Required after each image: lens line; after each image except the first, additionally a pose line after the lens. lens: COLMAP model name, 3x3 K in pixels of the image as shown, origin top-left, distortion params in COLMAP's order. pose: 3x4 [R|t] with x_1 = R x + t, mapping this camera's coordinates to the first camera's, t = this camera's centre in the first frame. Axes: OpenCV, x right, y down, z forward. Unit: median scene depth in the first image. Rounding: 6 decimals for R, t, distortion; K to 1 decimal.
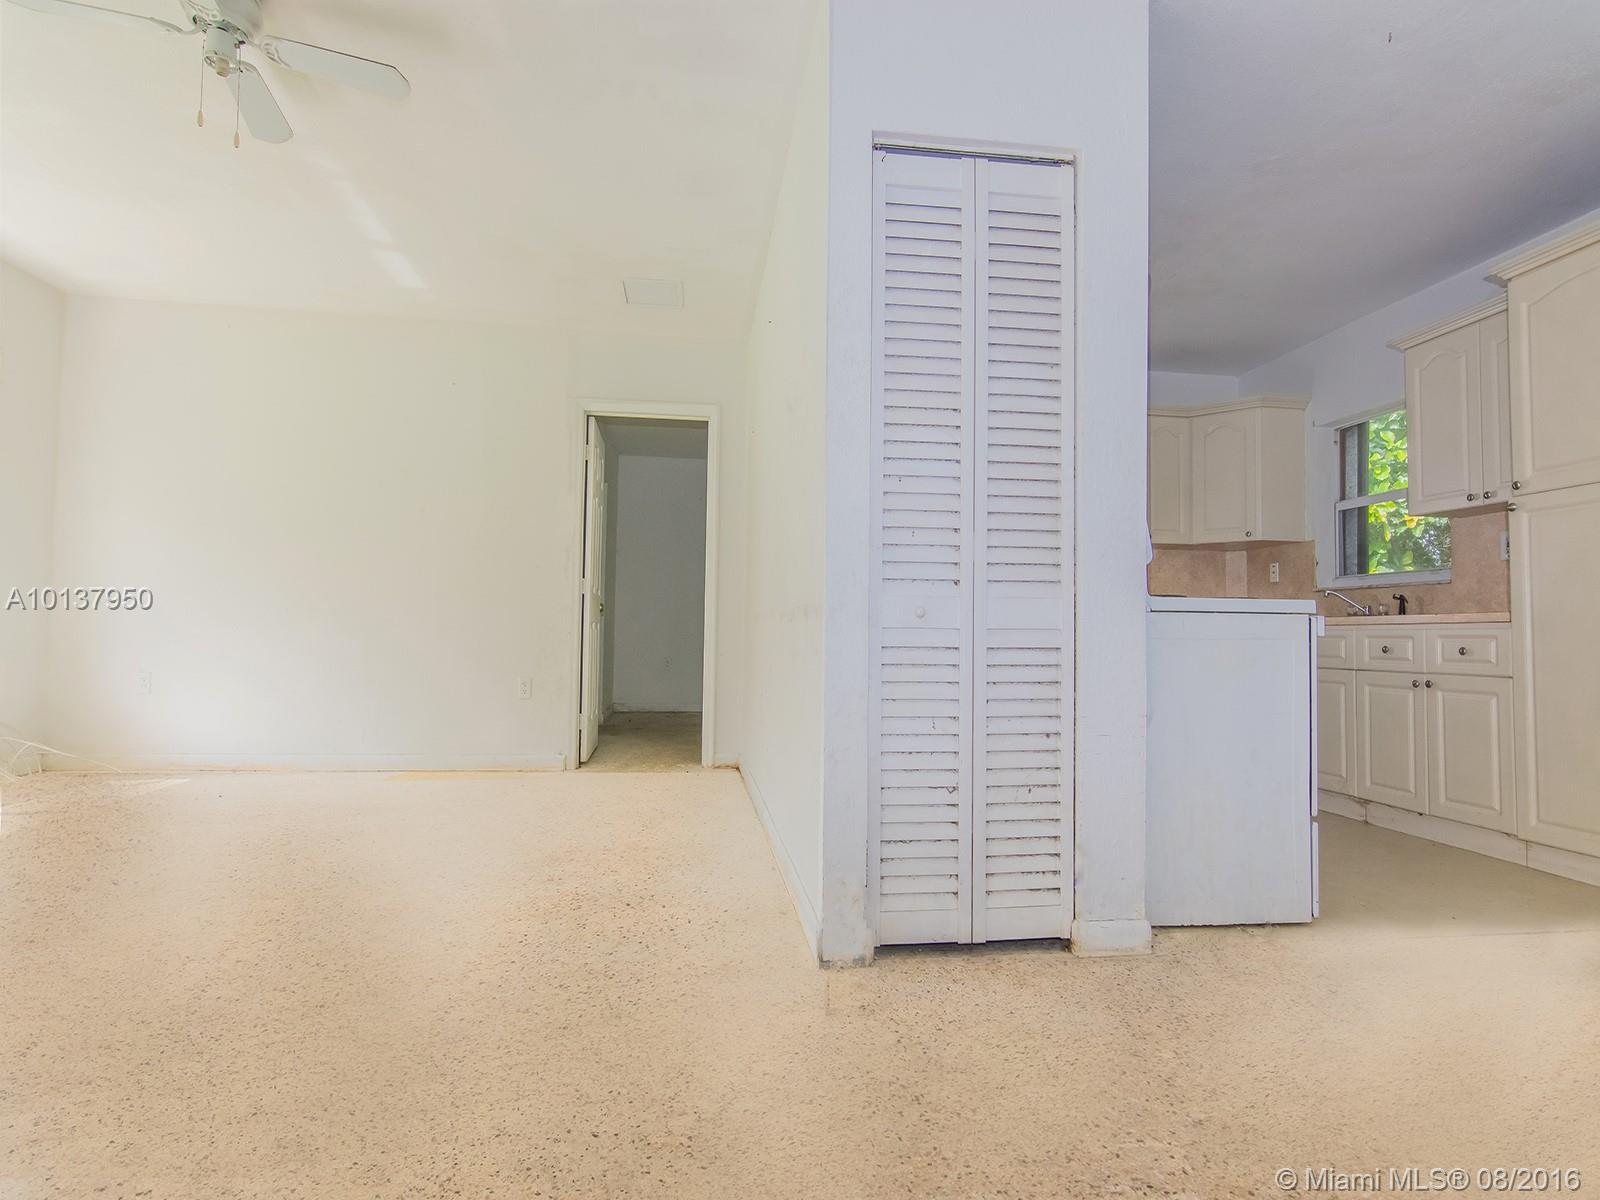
lens RADIAL K [[750.9, 0, 749.5], [0, 750.9, 596.4], [0, 0, 1]] dist [0.002581, 0.000781]
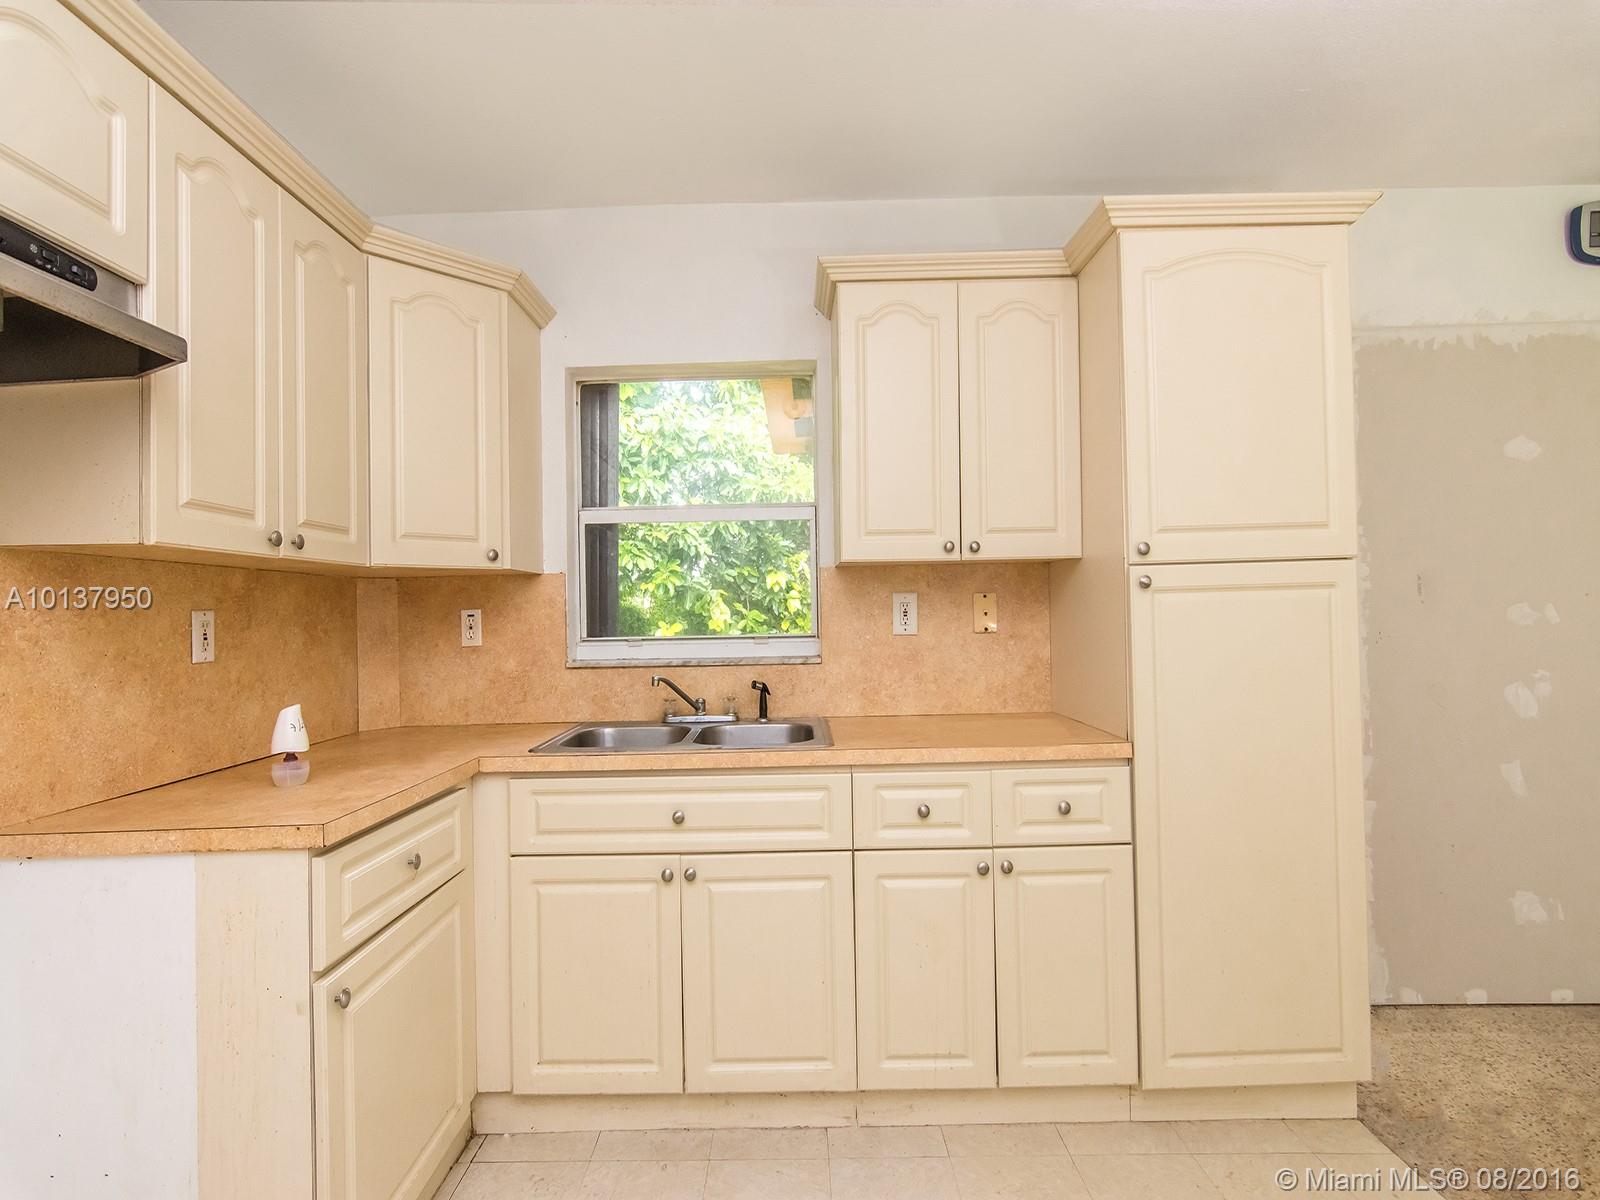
lens RADIAL K [[750.9, 0, 749.5], [0, 750.9, 596.4], [0, 0, 1]] dist [0.002581, 0.000781]
pose [[0.083476, -0.011817, 0.996440, 0.220931], [-0.024740, 0.999597, 0.013927, -0.069714], [-0.996203, -0.025815, 0.083150, 0.830740]]
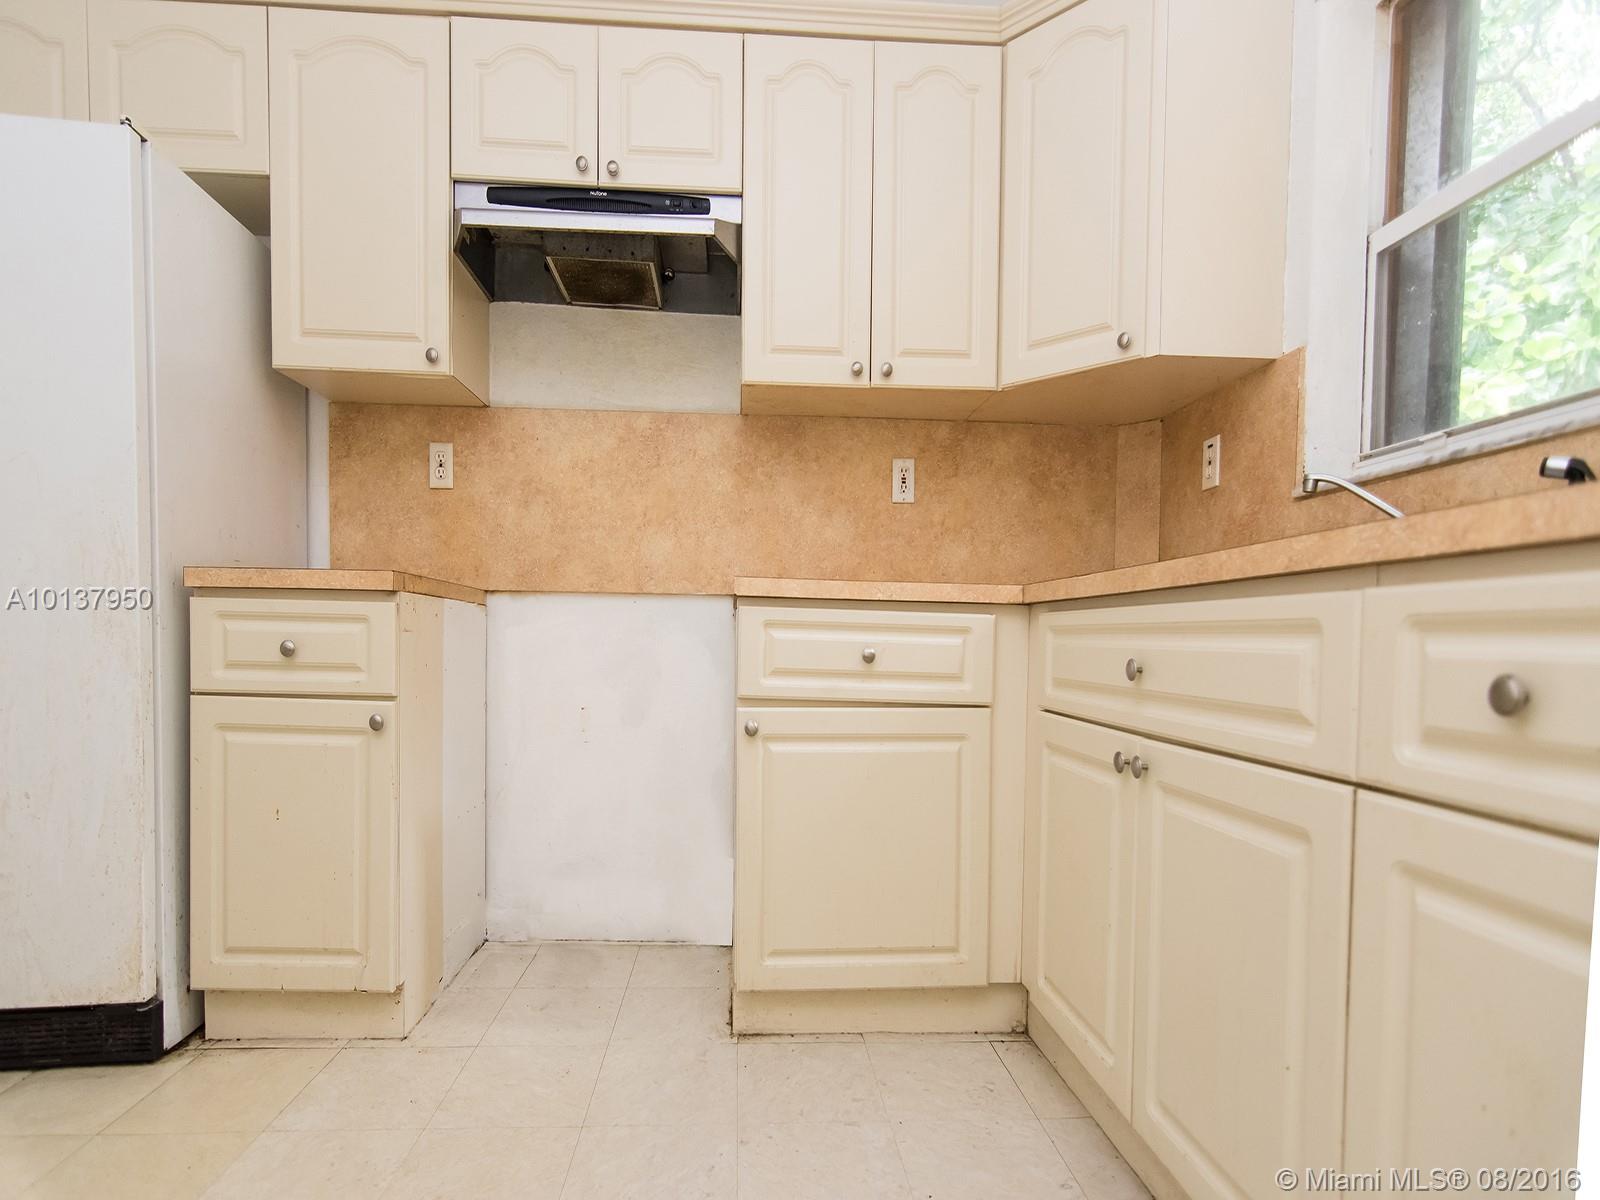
lens RADIAL K [[816.8, 0, 800.4], [0, 816.8, 660.1], [0, 0, 1]] dist [-0.001443, -0.001061]
pose [[0.999974, -0.006147, 0.003863, 0.529341], [0.005813, 0.996671, 0.081322, 0.035120], [-0.004350, -0.081298, 0.996680, 0.632438]]
